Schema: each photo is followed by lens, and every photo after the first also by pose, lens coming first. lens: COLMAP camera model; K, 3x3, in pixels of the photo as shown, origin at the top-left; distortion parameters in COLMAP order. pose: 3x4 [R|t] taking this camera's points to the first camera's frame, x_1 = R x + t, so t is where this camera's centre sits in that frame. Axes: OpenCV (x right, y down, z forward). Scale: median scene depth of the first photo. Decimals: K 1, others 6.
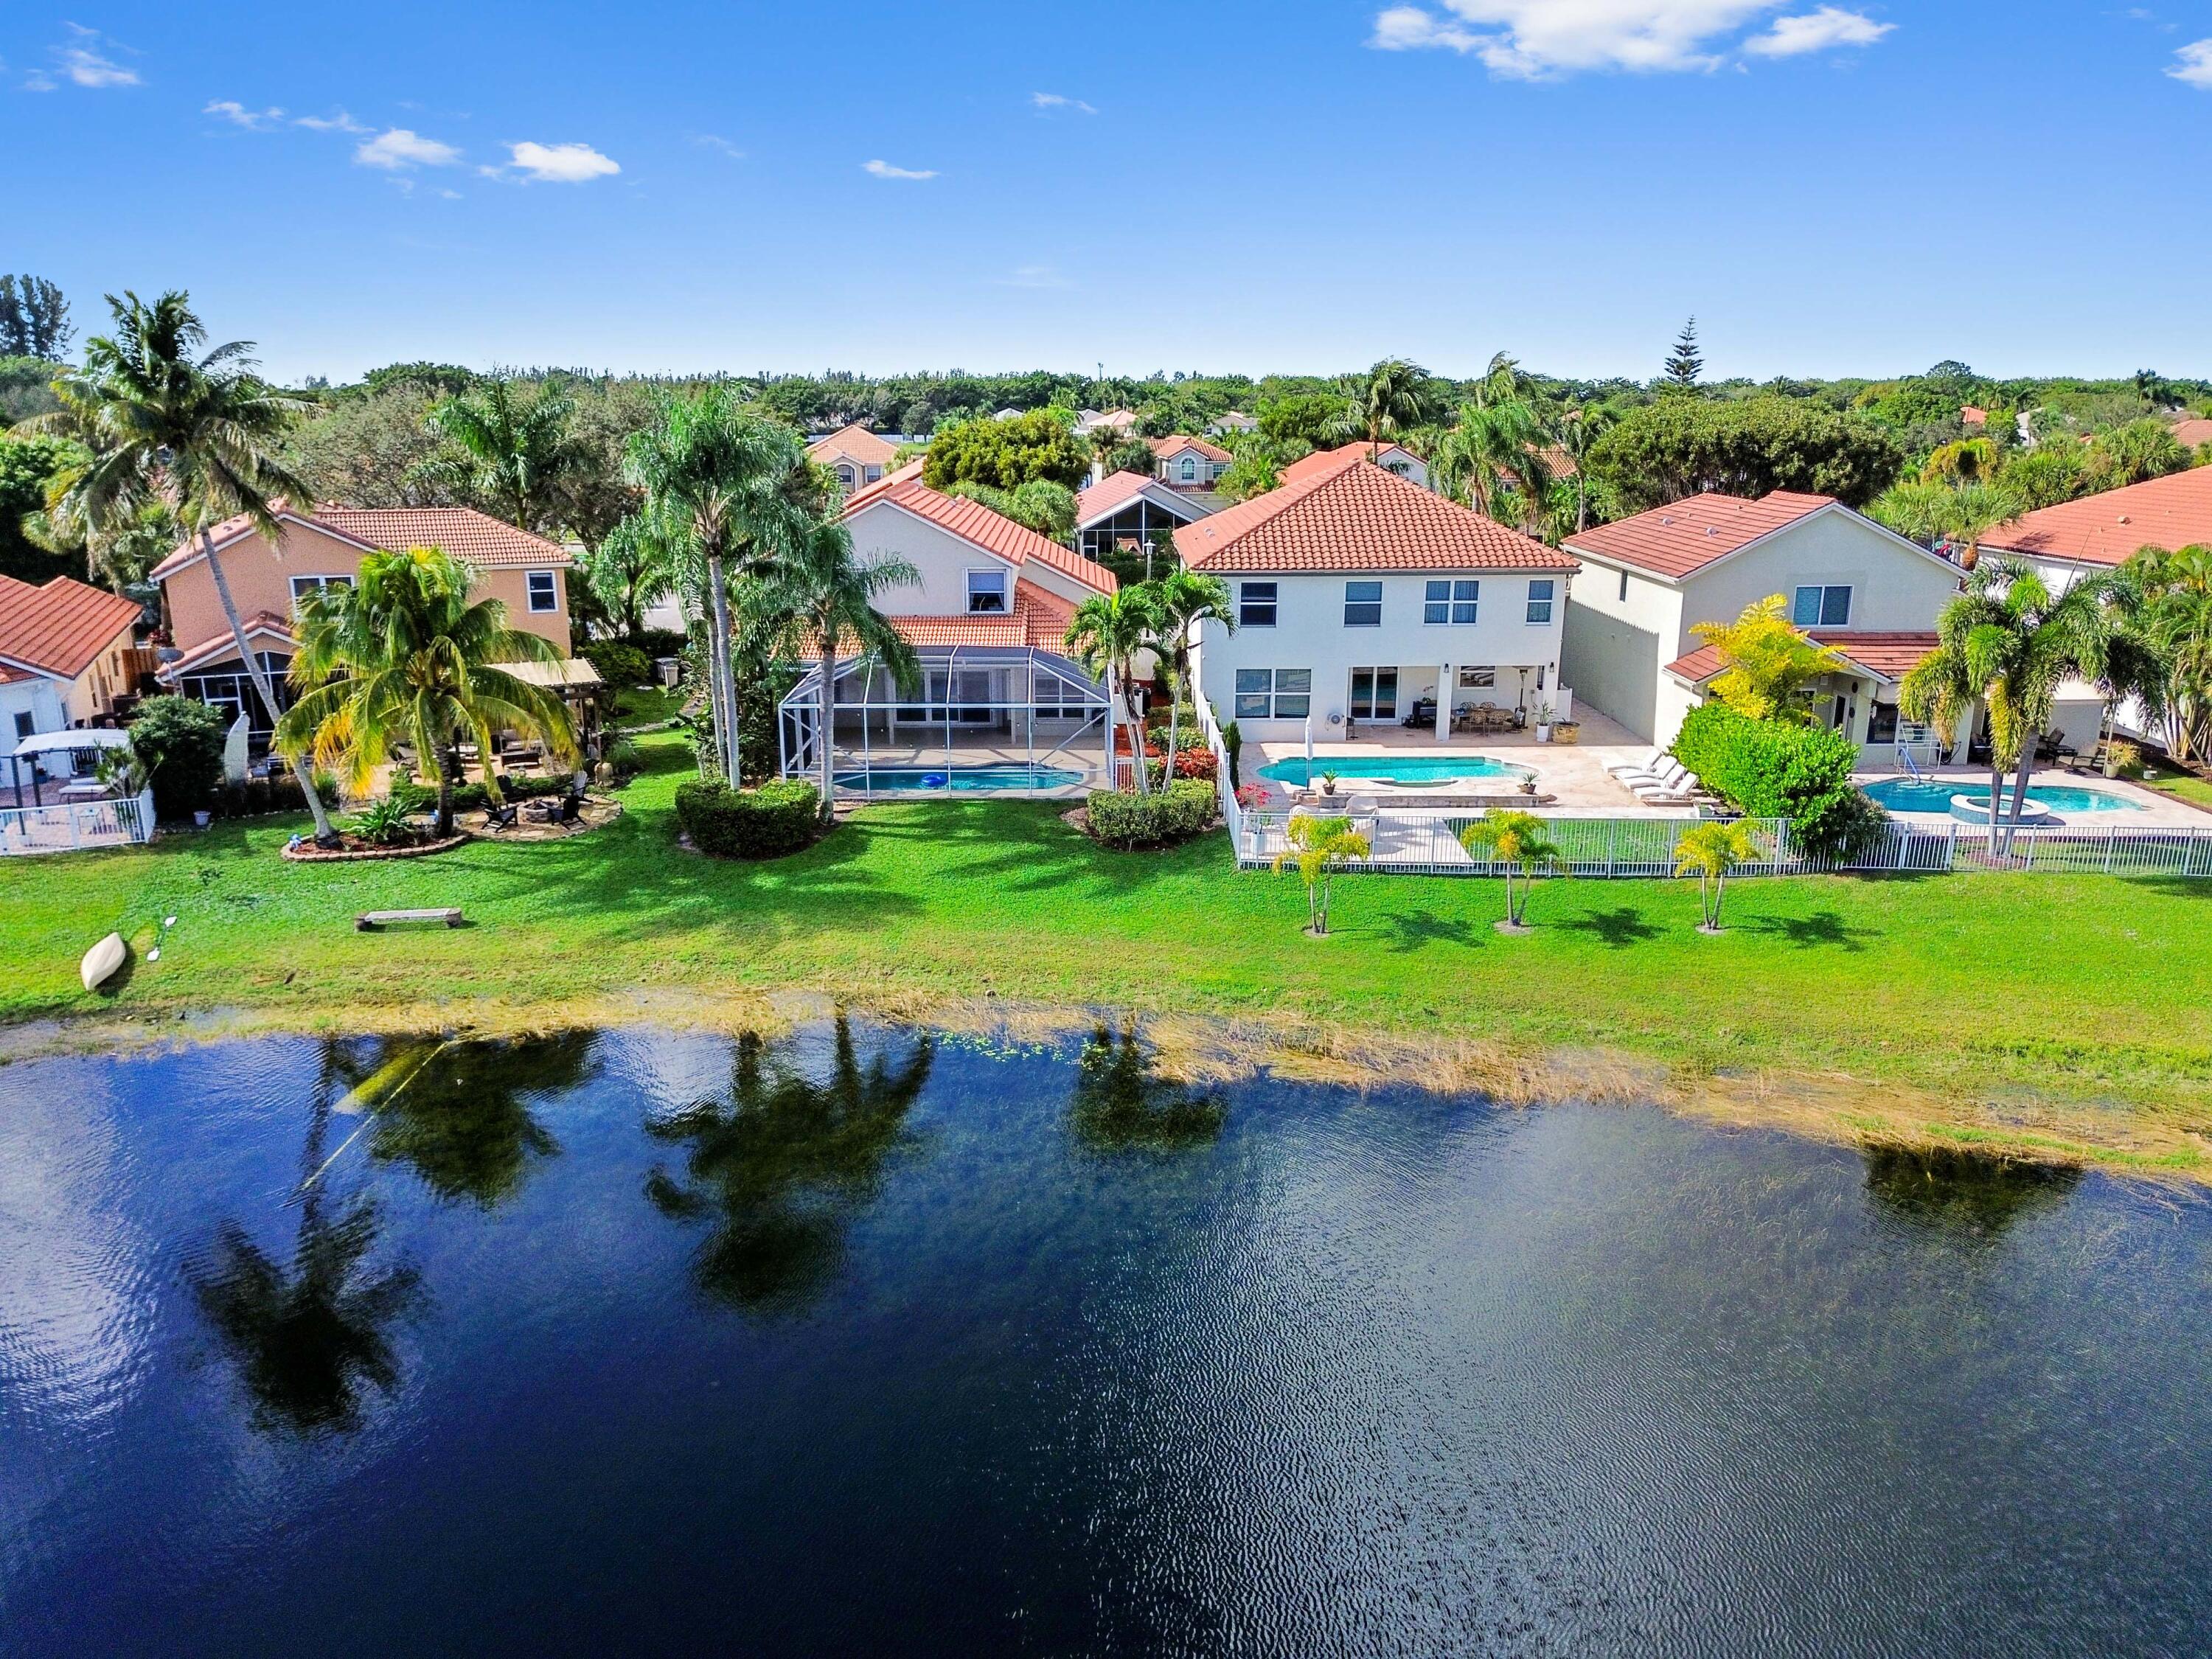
lens RADIAL K [[1580.3, 0, 1112.2], [0, 1580.3, 832.4], [0, 0, 1]] dist [0.041478, -0.024639]
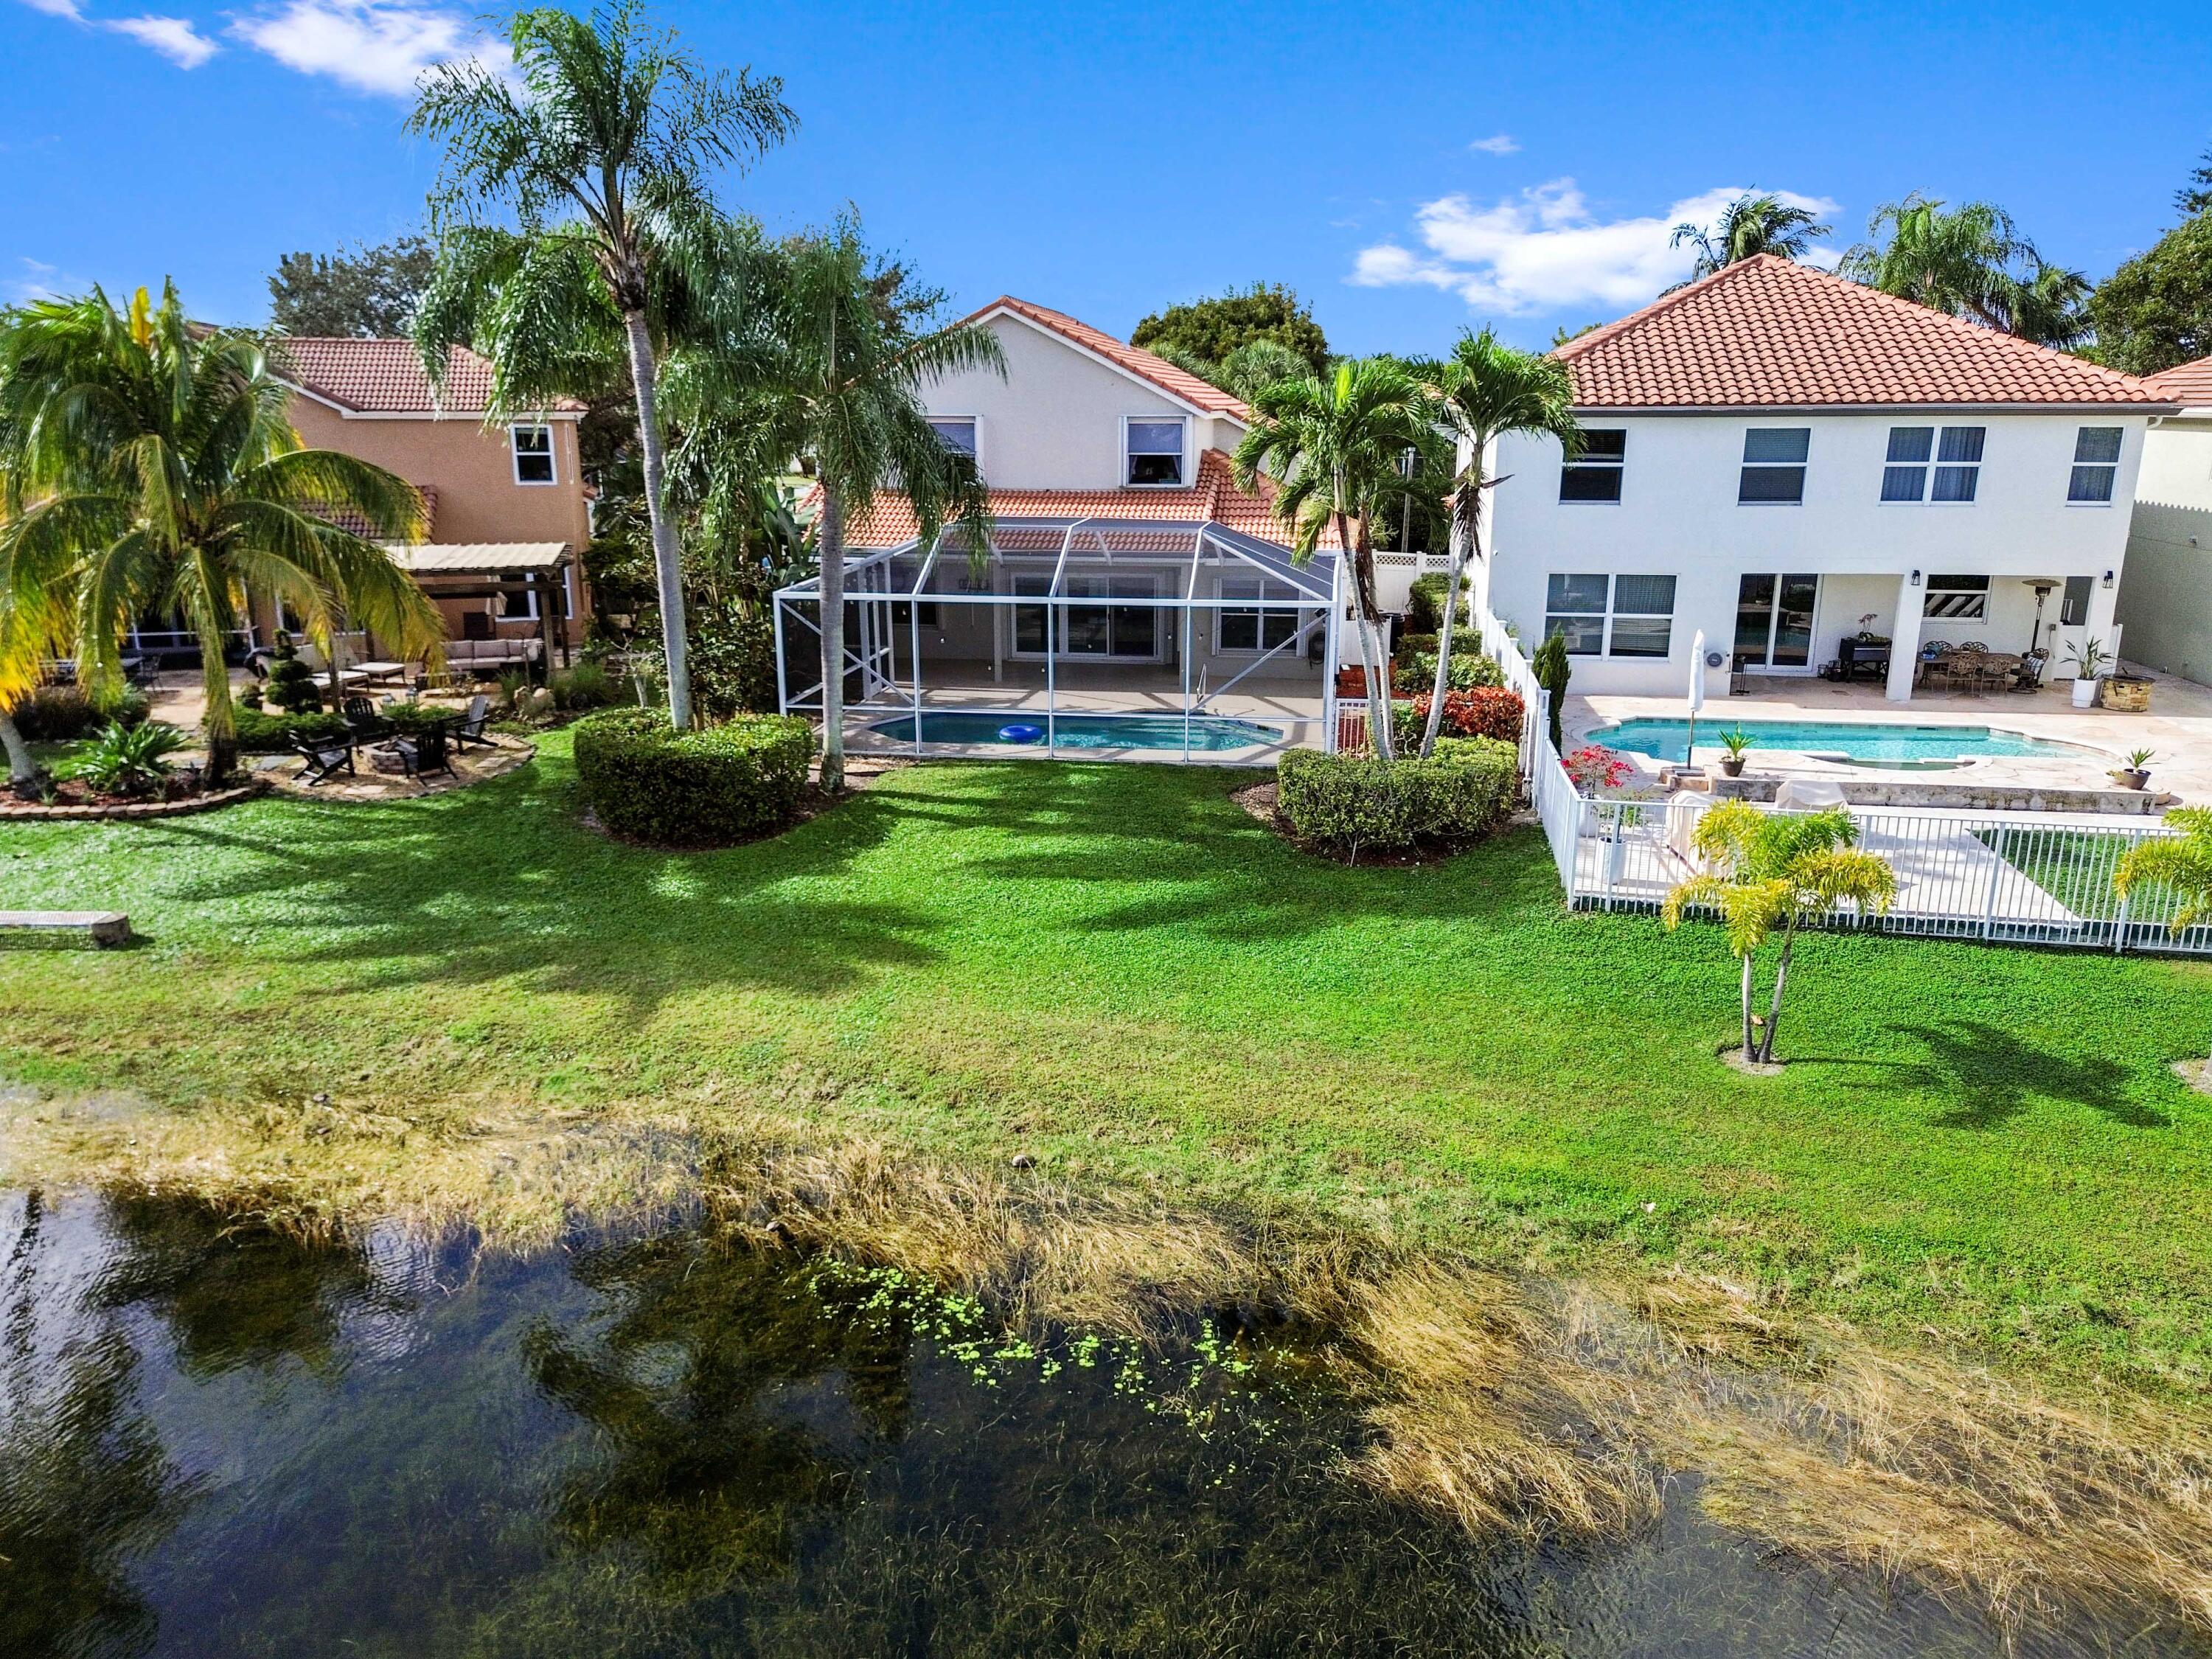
lens RADIAL K [[1566.5, 0, 1106.0], [0, 1566.5, 829.5], [0, 0, 1]] dist [0.095830, -0.176926]
pose [[0.986577, 0.042478, -0.157676, 0.011759], [-0.042739, 0.999085, 0.001737, 0.002764], [0.157606, 0.005025, 0.987489, 0.442730]]
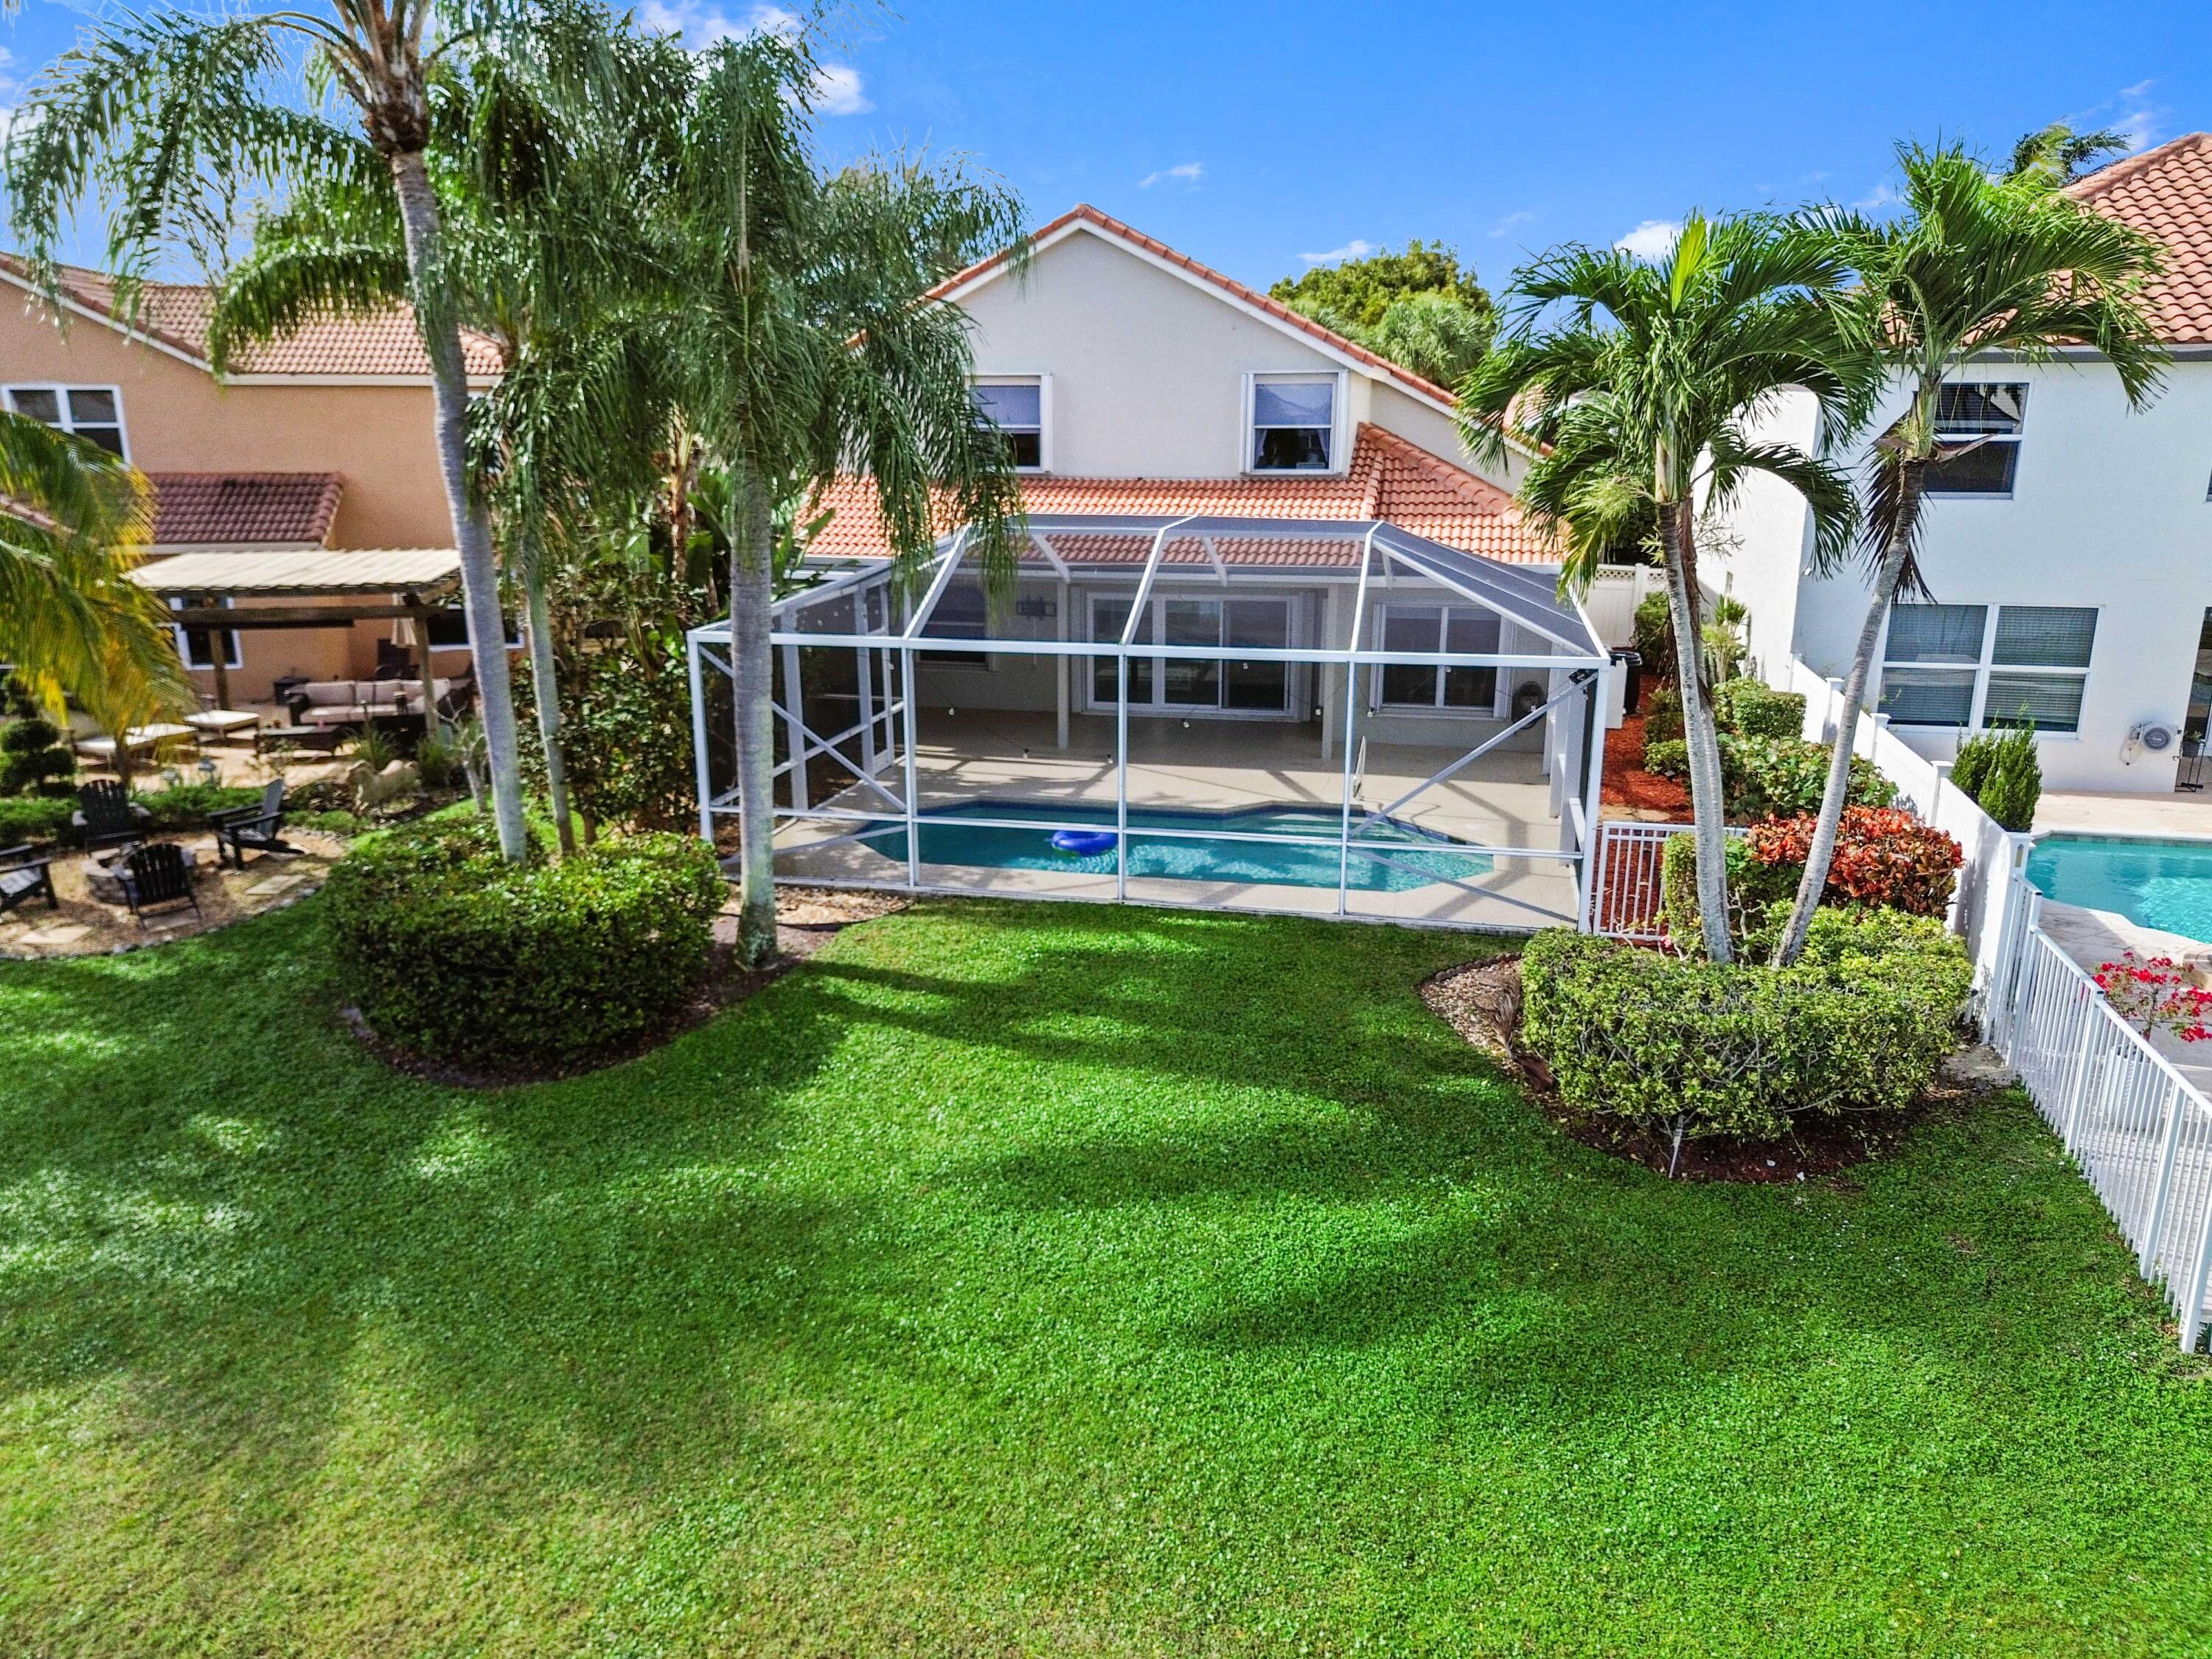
lens RADIAL K [[1580.3, 0, 1112.2], [0, 1580.3, 832.4], [0, 0, 1]] dist [0.041478, -0.024639]
pose [[0.972258, 0.059579, -0.226198, -0.023773], [-0.060163, 0.998179, 0.004320, -0.041236], [0.226043, 0.009408, 0.974072, 0.670171]]
